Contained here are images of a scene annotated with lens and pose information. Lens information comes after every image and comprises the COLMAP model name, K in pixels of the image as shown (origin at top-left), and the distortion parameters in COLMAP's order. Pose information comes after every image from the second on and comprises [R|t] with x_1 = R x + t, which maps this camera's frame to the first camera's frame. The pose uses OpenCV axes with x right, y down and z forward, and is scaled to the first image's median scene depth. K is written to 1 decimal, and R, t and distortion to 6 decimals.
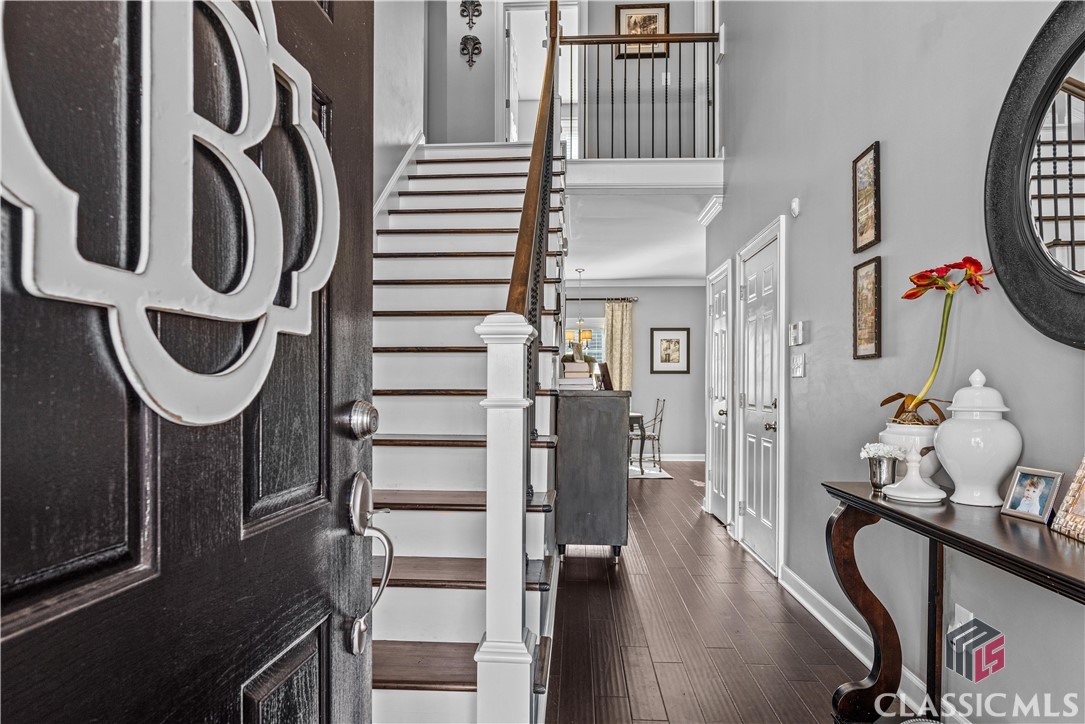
lens RADIAL K [[635.2, 0, 542.4], [0, 635.2, 387.6], [0, 0, 1]] dist [0.000976, 0.000818]
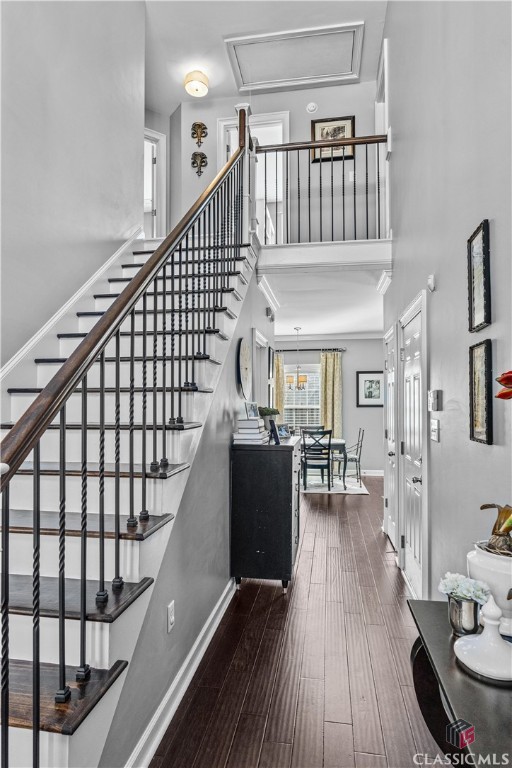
lens RADIAL K [[448.8, 0, 256.6], [0, 448.8, 397.3], [0, 0, 1]] dist [-0.001203, -0.000193]
pose [[0.993812, -0.005964, -0.110911, 0.102617], [0.004534, 0.999903, -0.013142, -0.044647], [0.110978, 0.012558, 0.993743, 0.116366]]
